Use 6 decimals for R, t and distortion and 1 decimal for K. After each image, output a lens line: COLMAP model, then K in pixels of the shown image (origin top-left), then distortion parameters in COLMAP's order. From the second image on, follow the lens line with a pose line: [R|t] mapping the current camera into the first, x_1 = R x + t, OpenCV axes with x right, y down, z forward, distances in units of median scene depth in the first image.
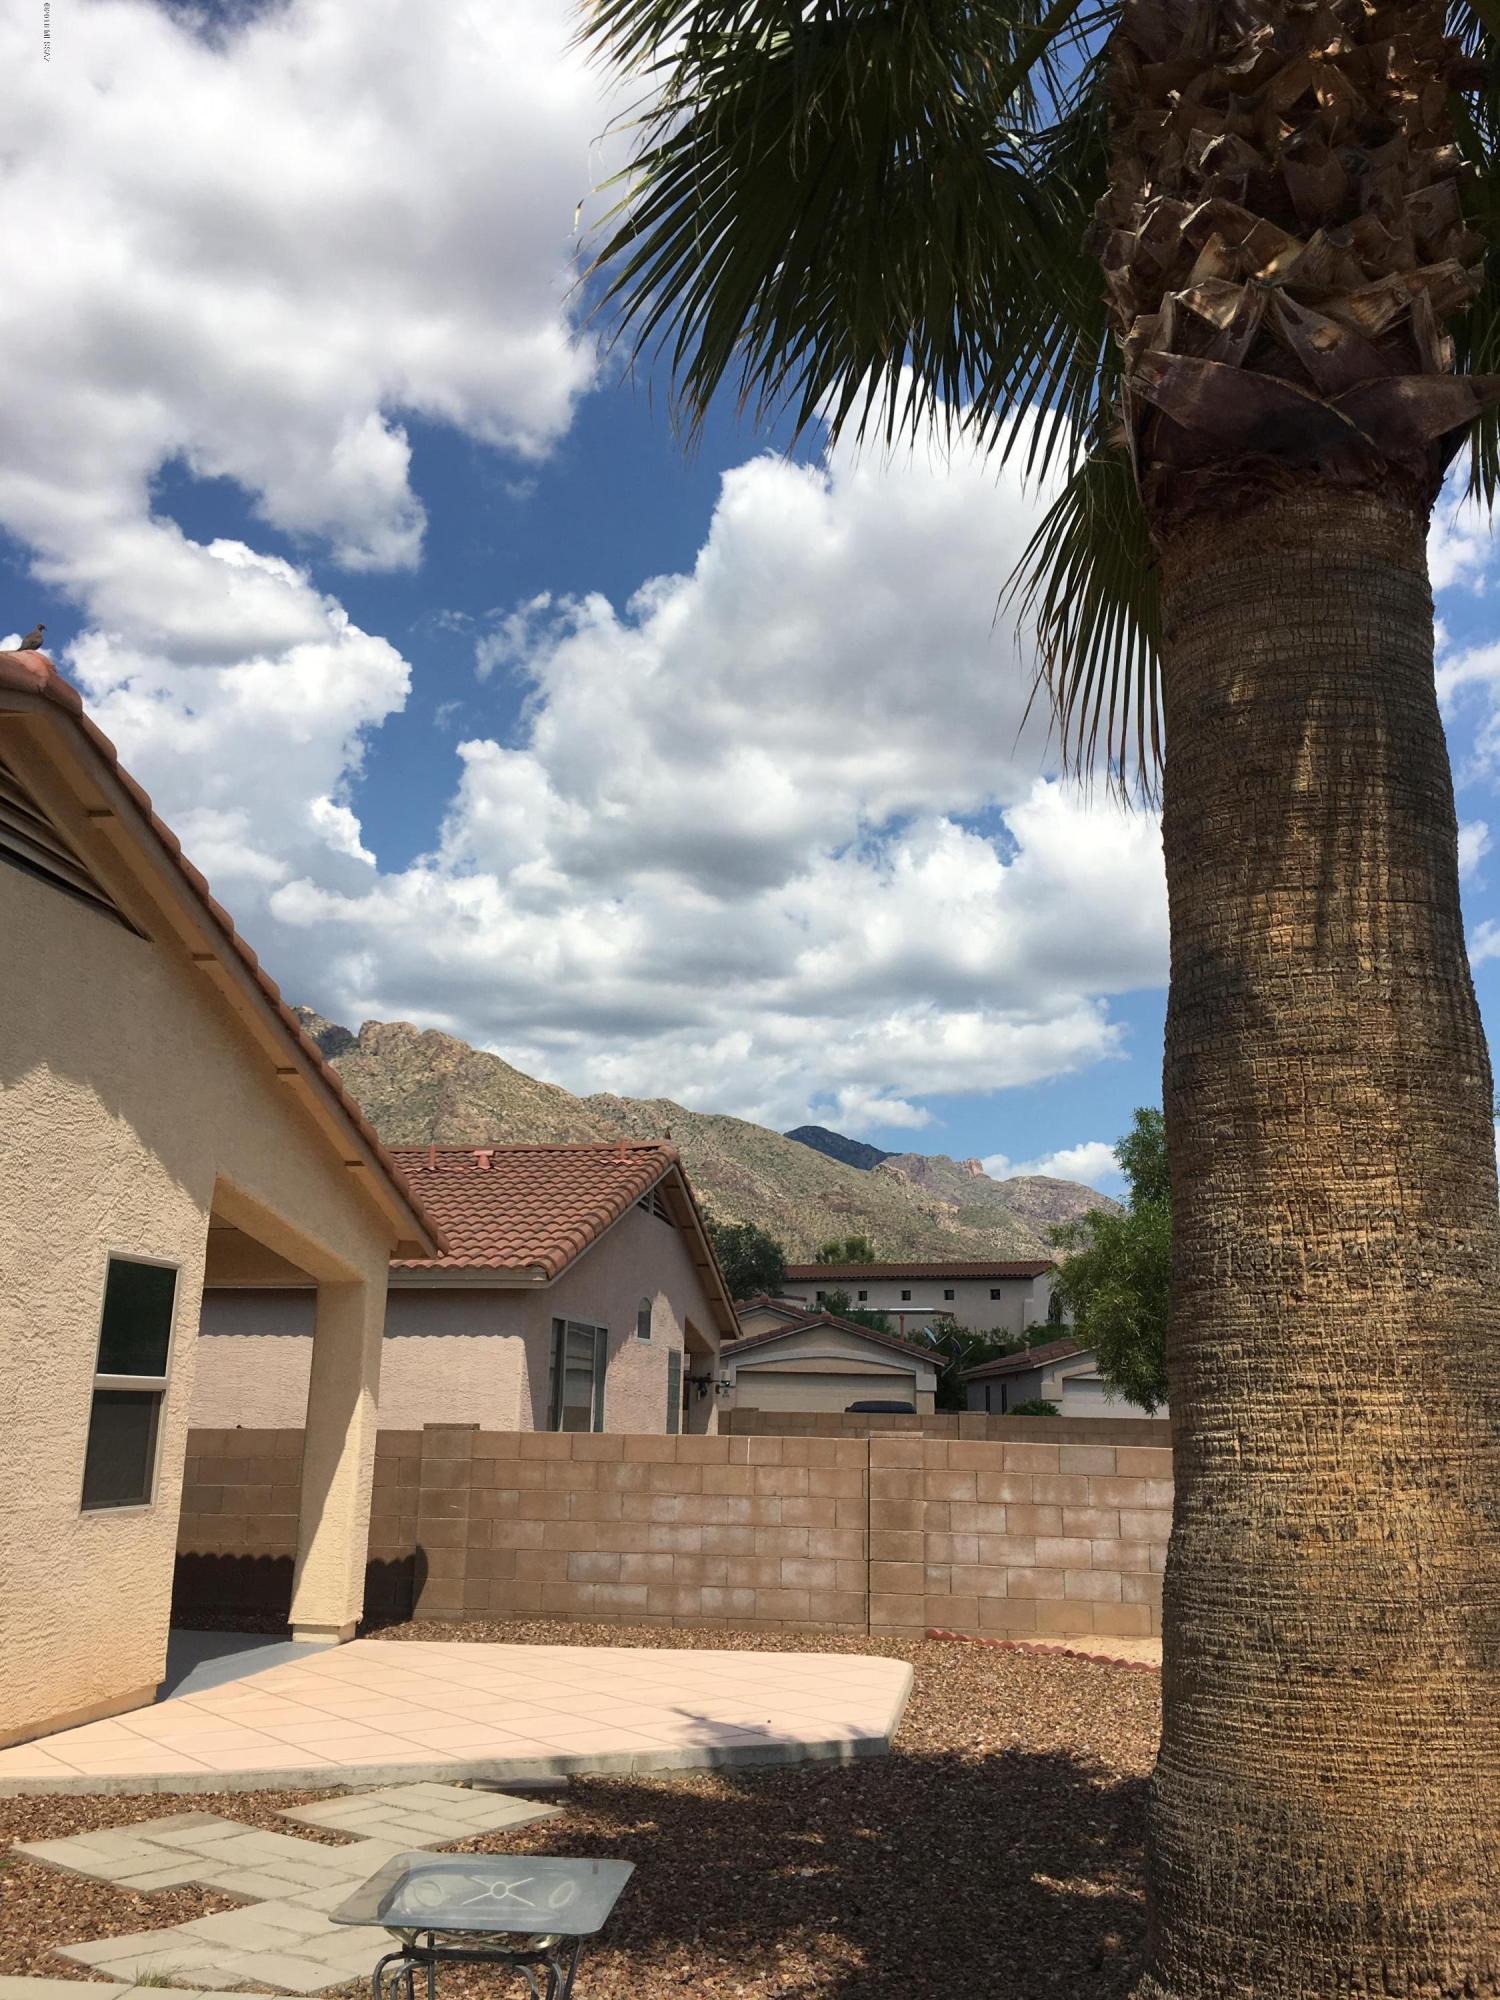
lens RADIAL K [[1702.1, 0, 749.7], [0, 1702.1, 948.2], [0, 0, 1]] dist [0.075118, -0.092470]
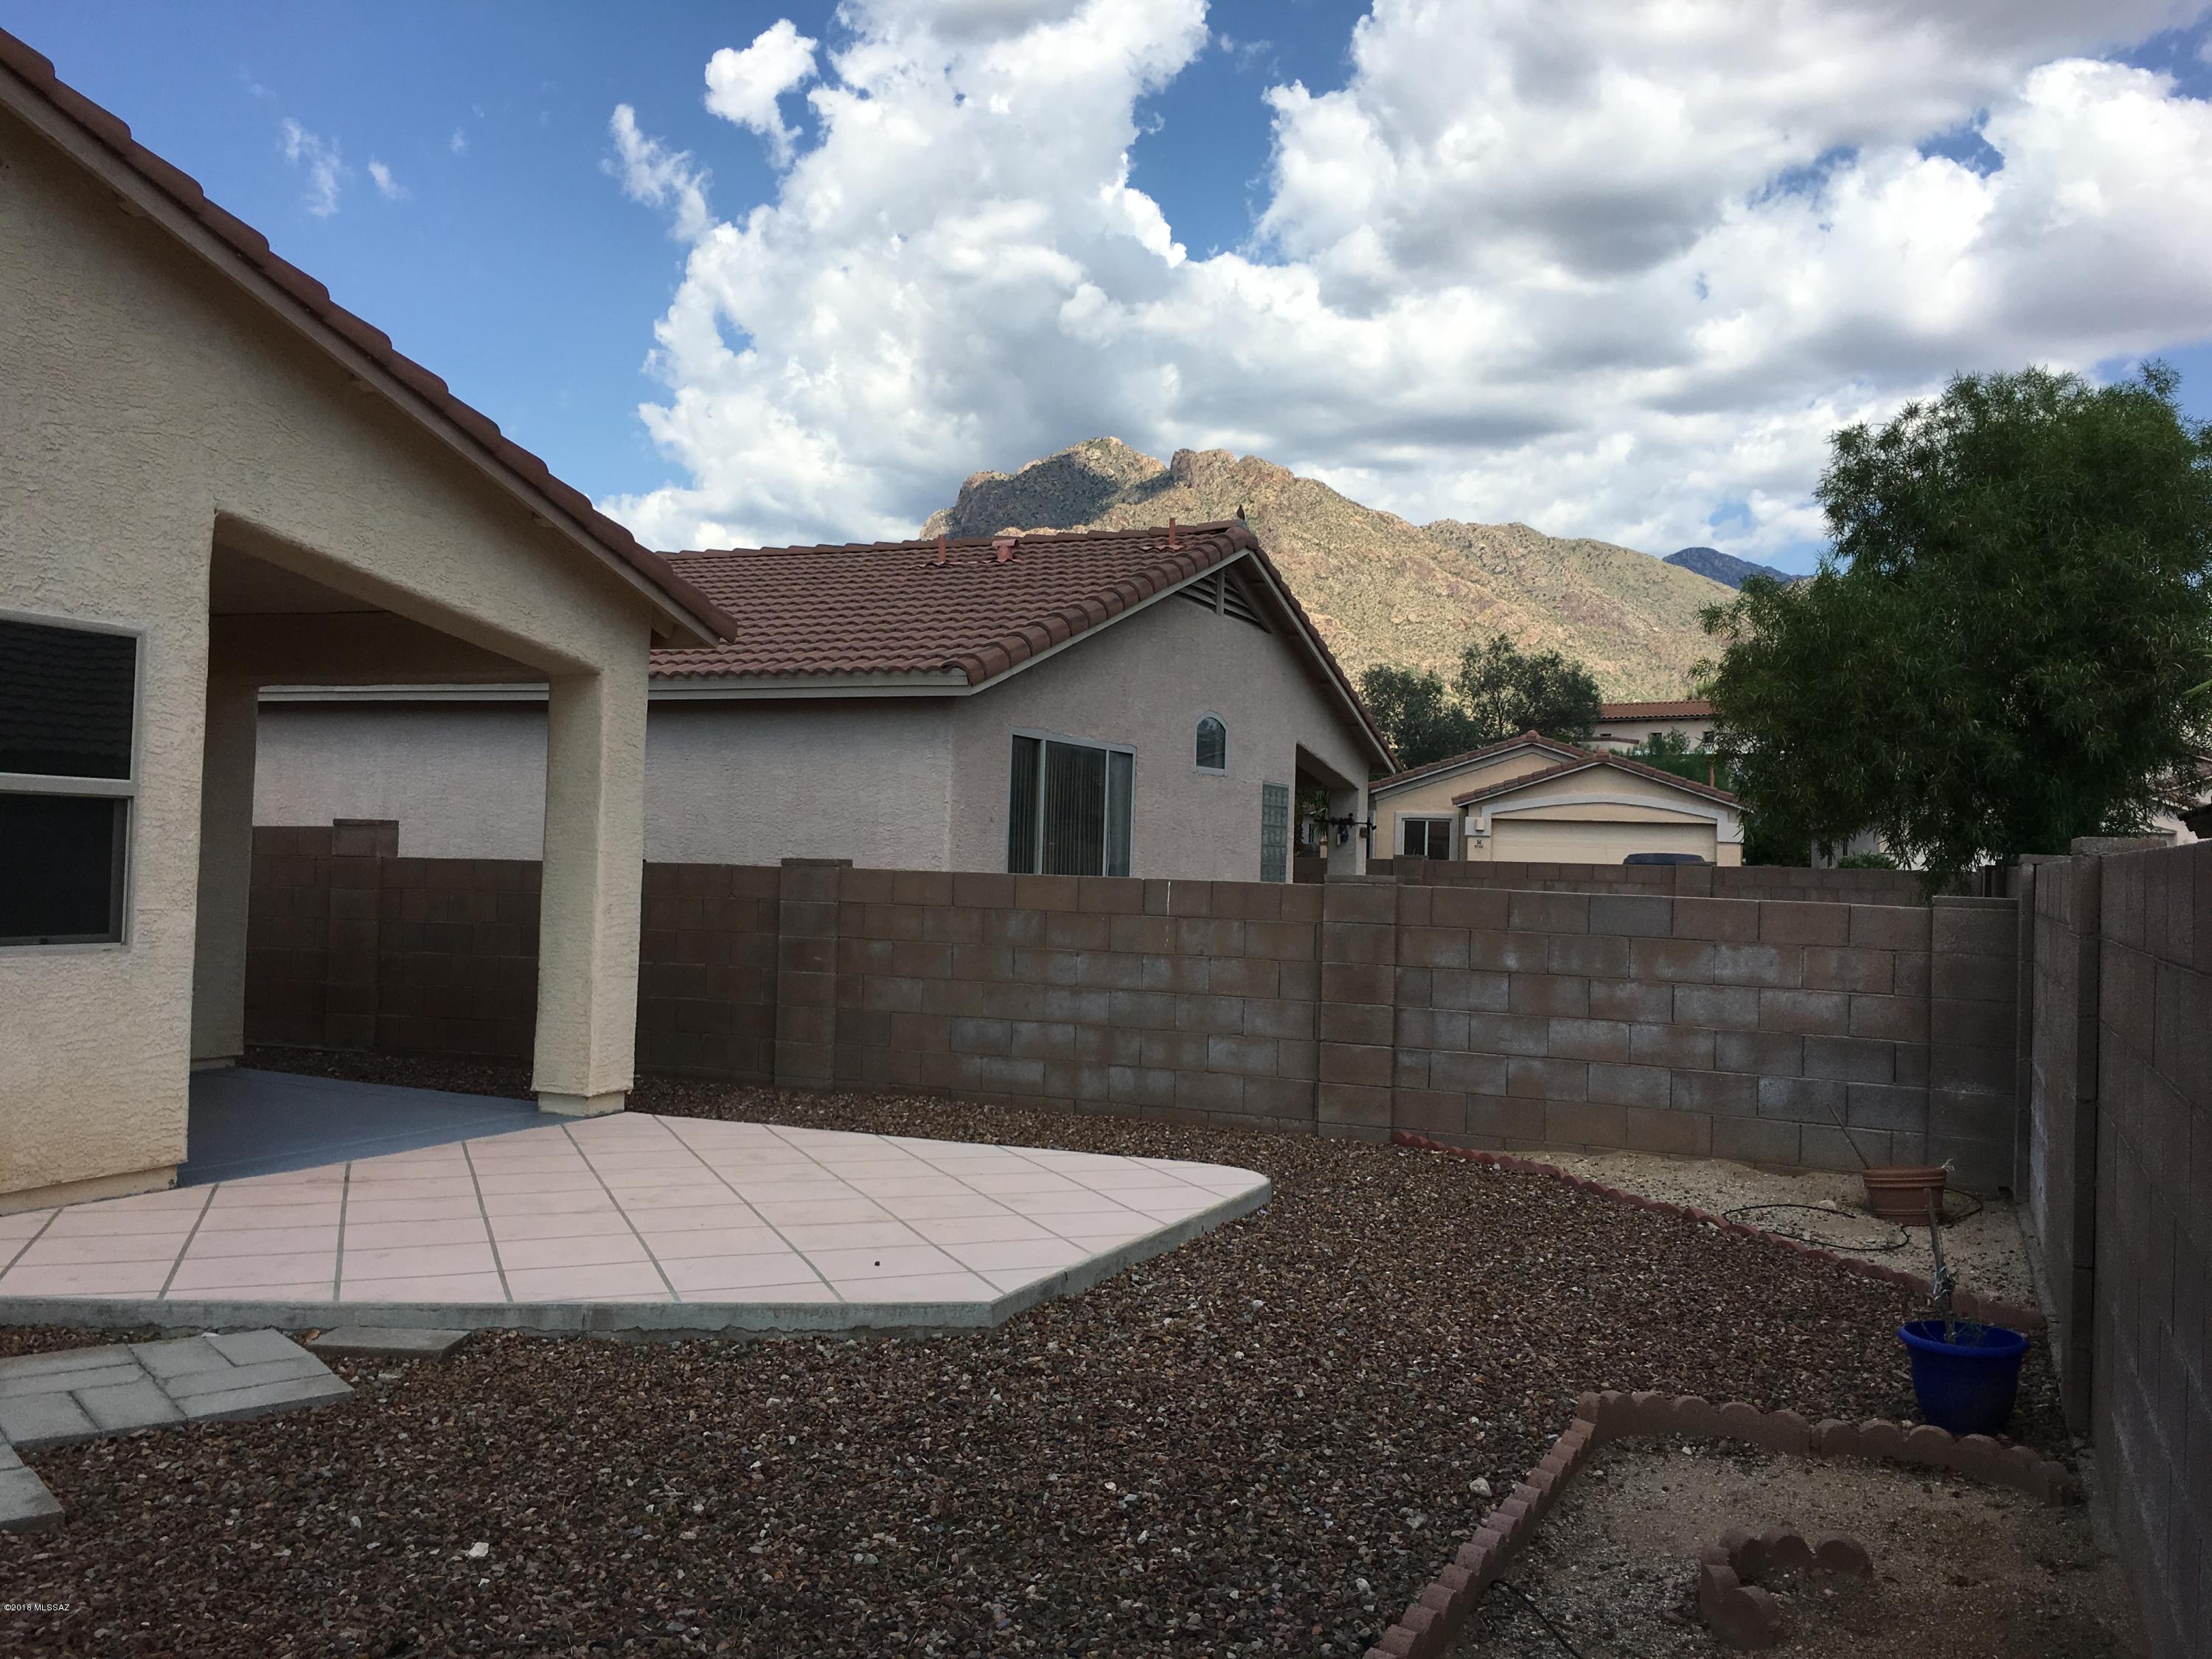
lens RADIAL K [[1865.0, 0, 1106.6], [0, 1865.0, 882.8], [0, 0, 1]] dist [0.076720, 0.000801]
pose [[0.960276, 0.010717, -0.278845, 0.200250], [0.064163, 0.964009, 0.258012, 0.077615], [0.271574, -0.265654, 0.925027, 0.248332]]
